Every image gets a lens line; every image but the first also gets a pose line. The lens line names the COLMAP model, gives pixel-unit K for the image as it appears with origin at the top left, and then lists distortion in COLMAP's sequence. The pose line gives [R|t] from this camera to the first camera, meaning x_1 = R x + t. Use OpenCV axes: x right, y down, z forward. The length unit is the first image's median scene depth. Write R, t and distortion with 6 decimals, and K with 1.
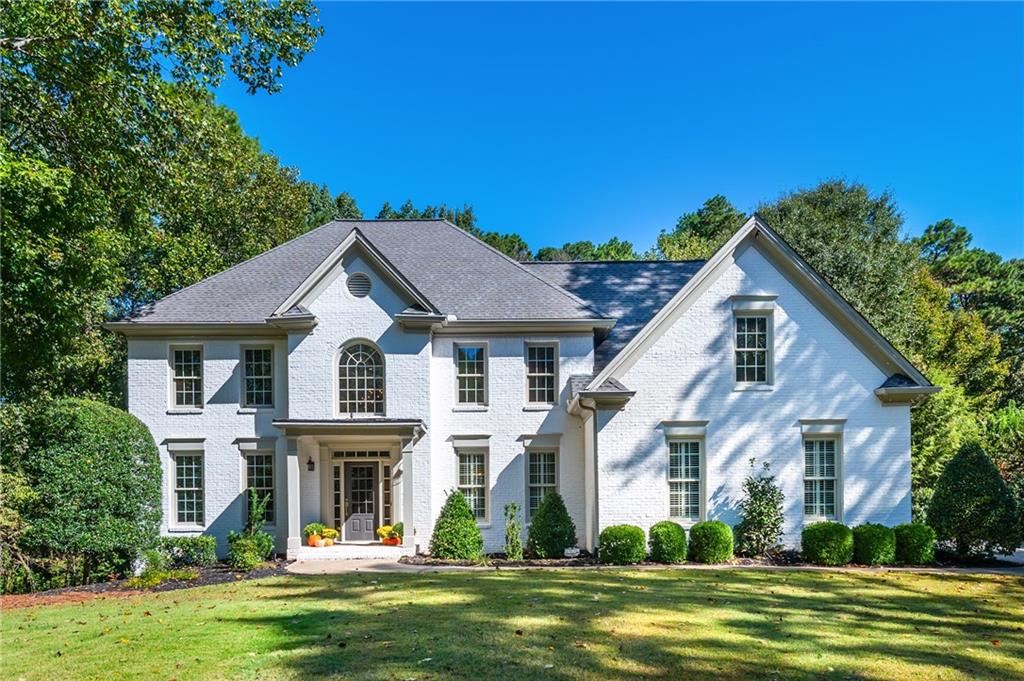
lens RADIAL K [[723.6, 0, 458.1], [0, 723.6, 473.8], [0, 0, 1]] dist [0.013280, -0.000872]
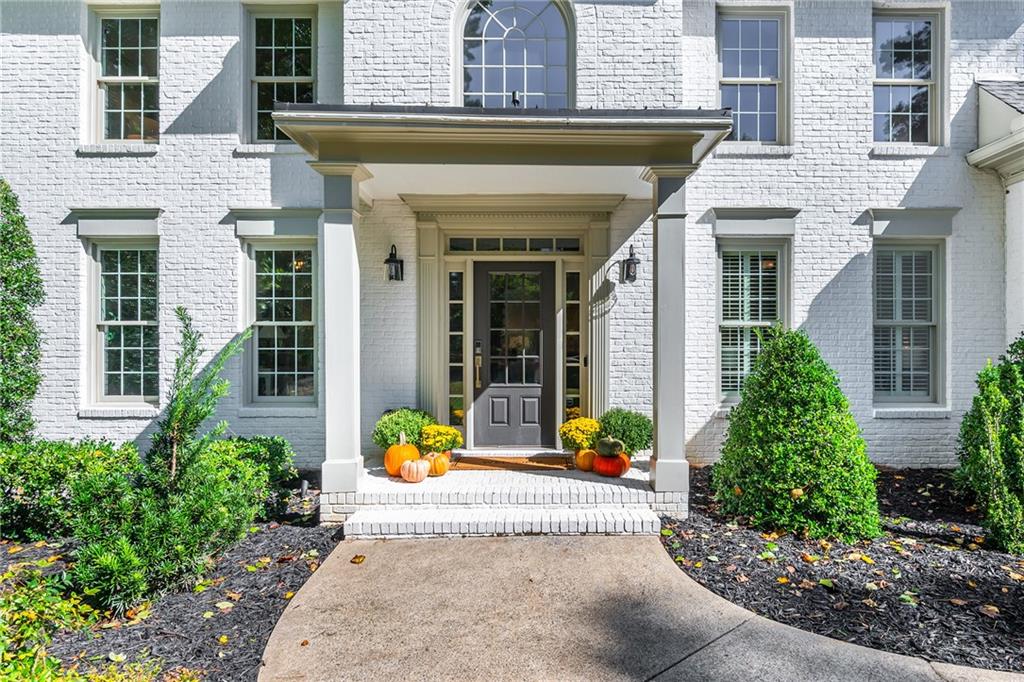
lens RADIAL K [[529.8, 0, 515.2], [0, 529.8, 337.1], [0, 0, 1]] dist [-0.005993, -0.001695]
pose [[0.999944, 0.010548, -0.001281, -0.132048], [-0.010529, 0.999839, 0.014517, 0.022999], [0.001434, -0.014502, 0.999894, 0.687476]]
